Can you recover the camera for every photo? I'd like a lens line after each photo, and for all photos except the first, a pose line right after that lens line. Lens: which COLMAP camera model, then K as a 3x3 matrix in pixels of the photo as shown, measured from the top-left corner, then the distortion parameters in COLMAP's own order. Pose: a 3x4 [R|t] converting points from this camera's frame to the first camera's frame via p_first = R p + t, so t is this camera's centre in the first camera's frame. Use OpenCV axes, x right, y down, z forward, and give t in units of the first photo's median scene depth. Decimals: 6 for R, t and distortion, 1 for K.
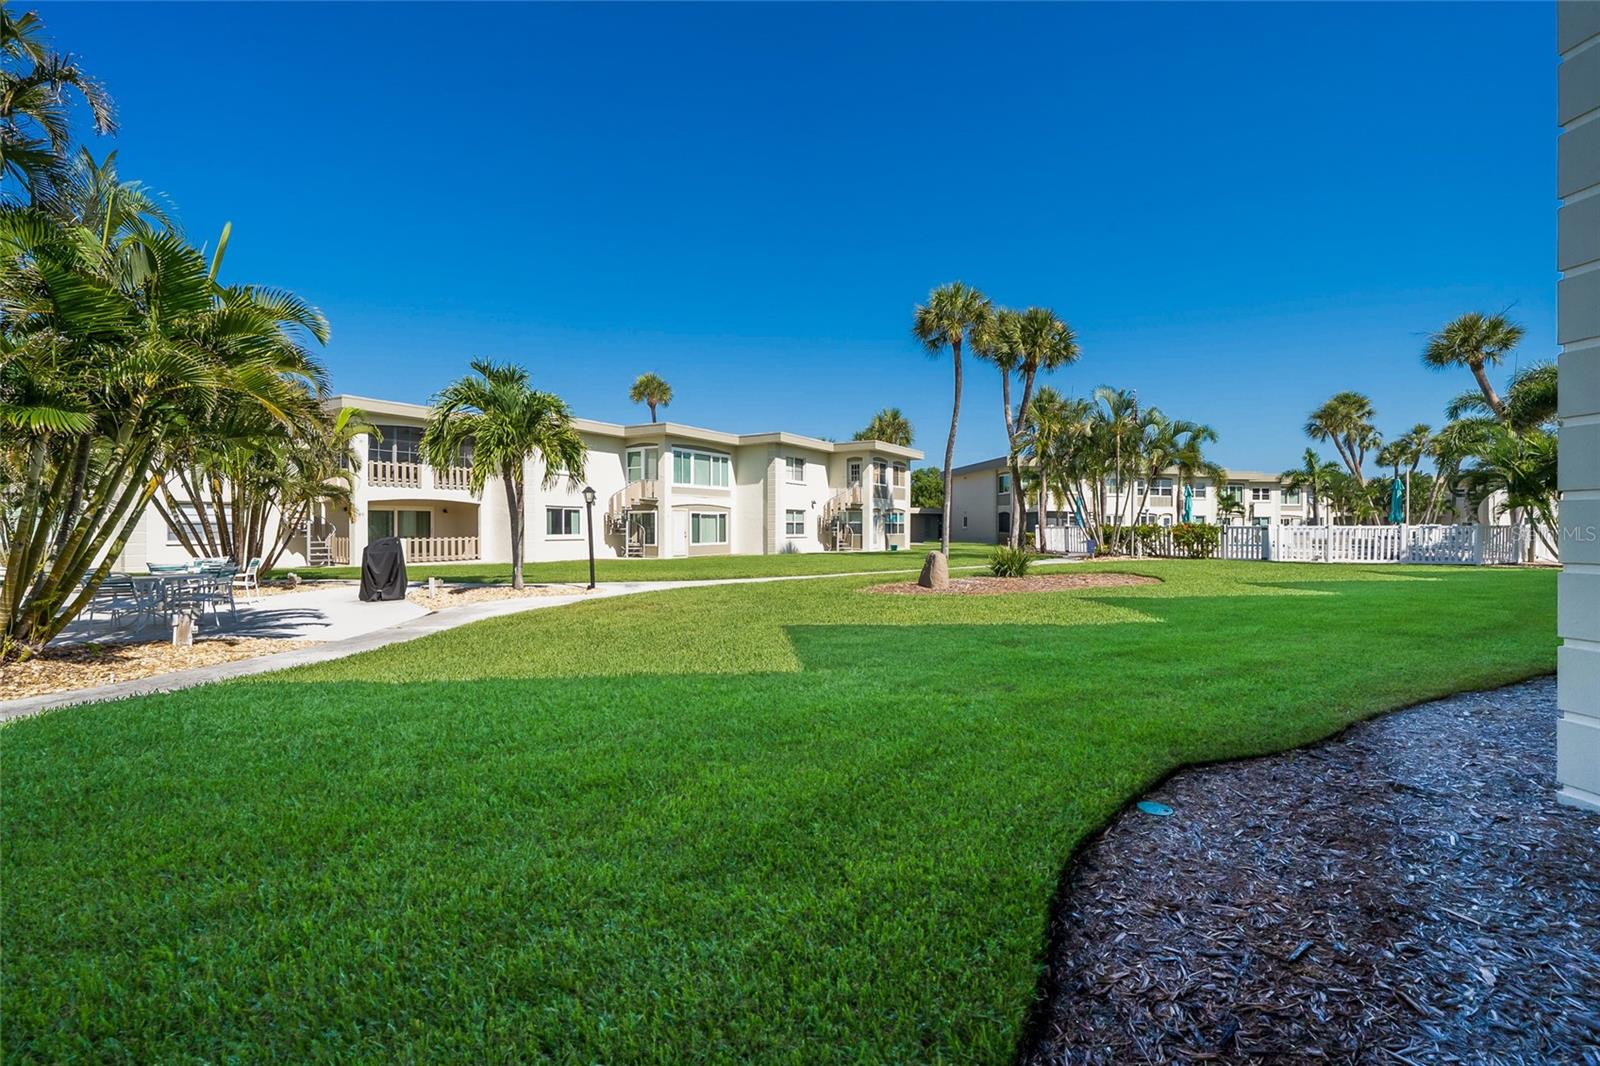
lens RADIAL K [[672.4, 0, 796.0], [0, 672.4, 526.0], [0, 0, 1]] dist [0.014039, 0.000237]
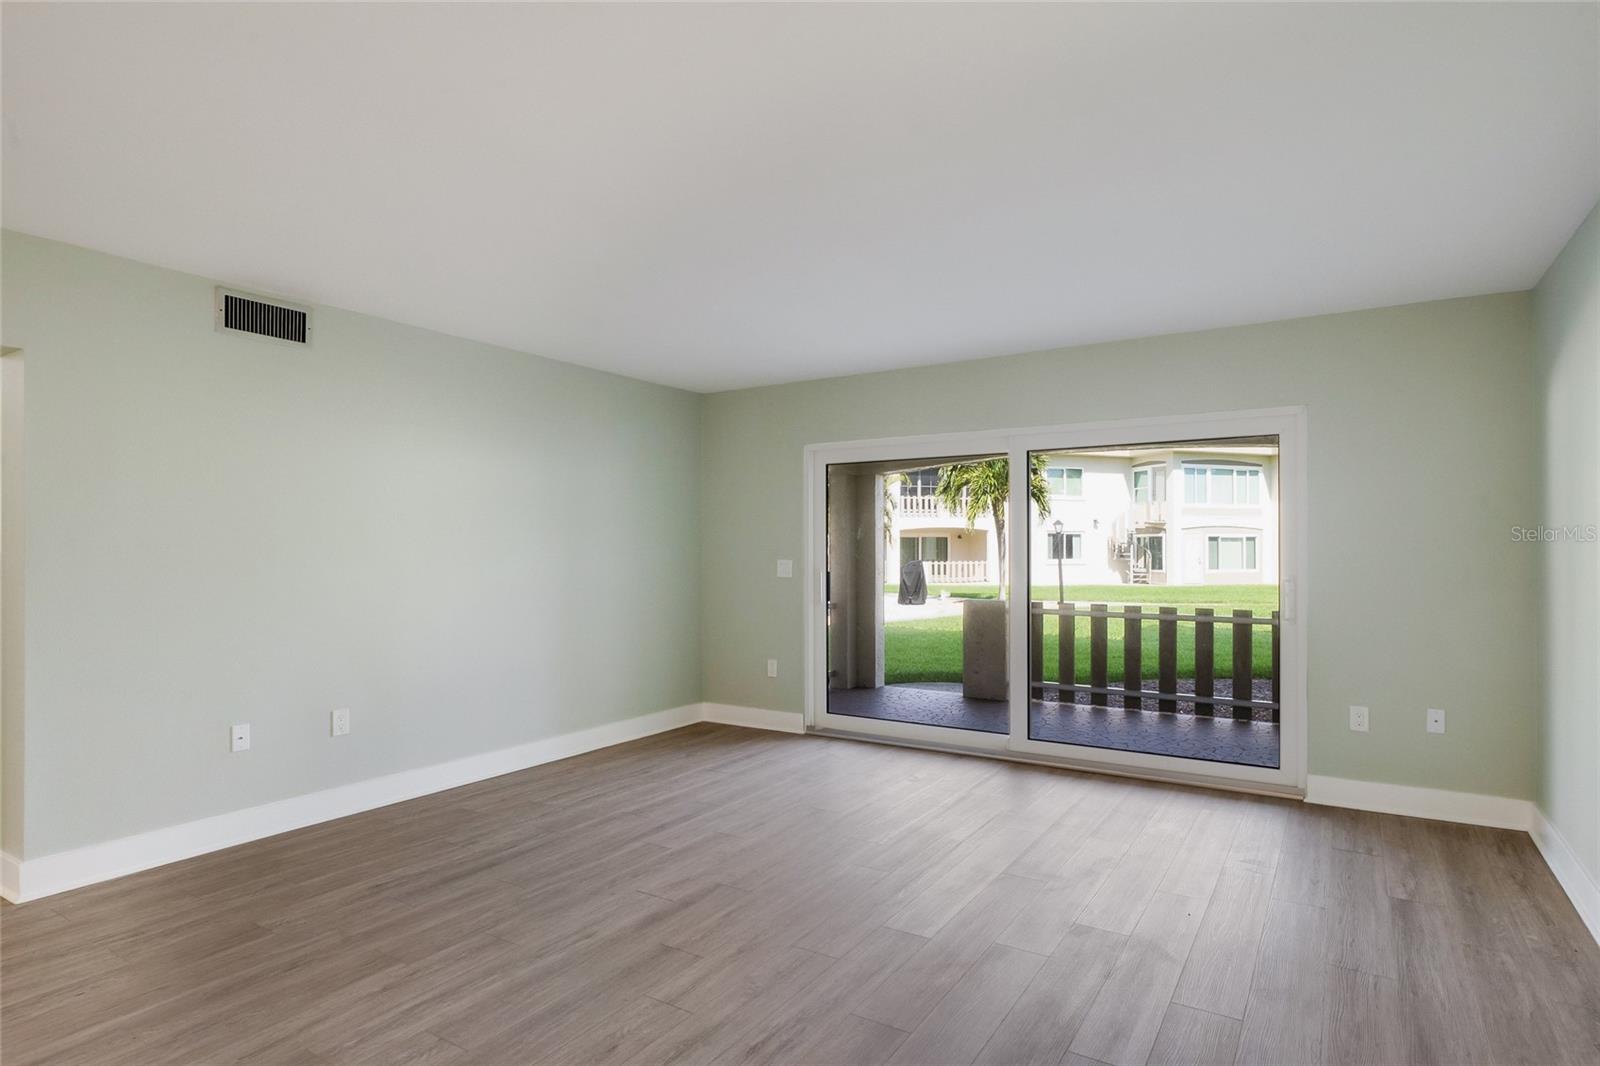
lens RADIAL K [[863.1, 0, 792.3], [0, 863.1, 535.8], [0, 0, 1]] dist [-0.003045, -0.001127]
pose [[0.775219, -0.011765, -0.631583, 0.132687], [0.003236, 0.999887, -0.014654, -0.003990], [0.631684, 0.009316, 0.775170, -0.220413]]
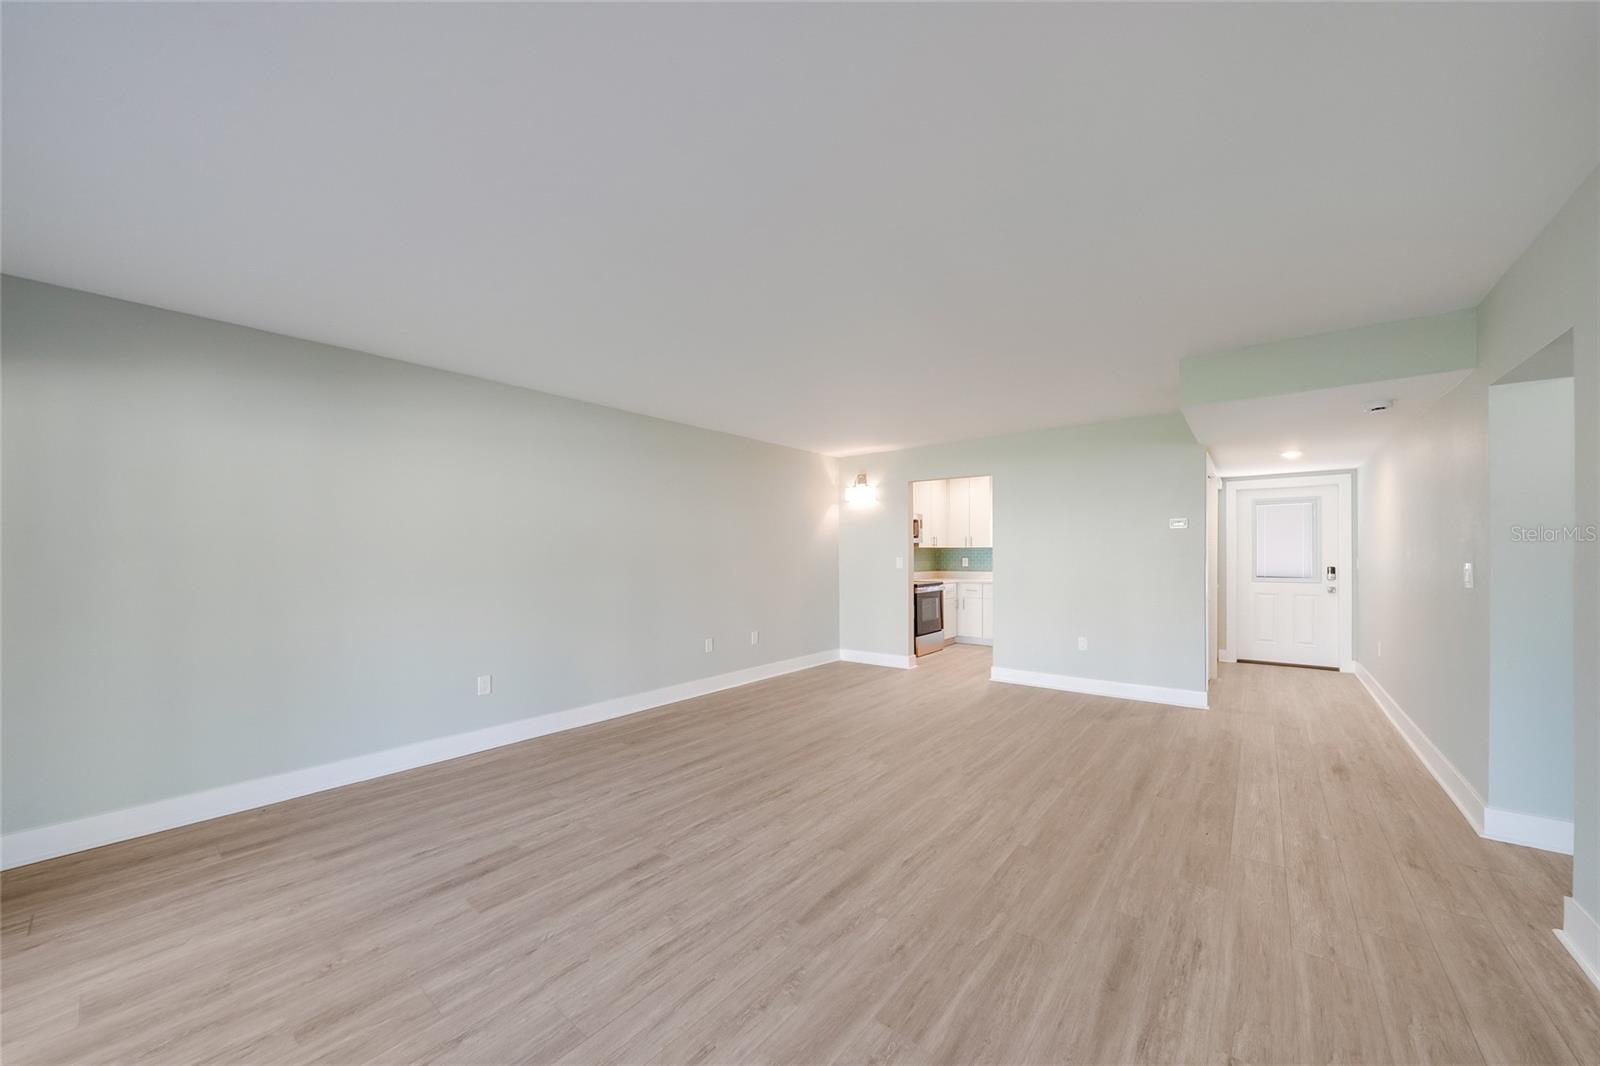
lens RADIAL K [[561.6, 0, 786.2], [0, 561.6, 563.0], [0, 0, 1]] dist [-0.006598, 0.001708]
pose [[-0.689655, -0.010066, 0.724068, 0.013487], [0.000440, 0.999897, 0.014319, -0.003943], [-0.724138, 0.010194, -0.689580, -0.098614]]
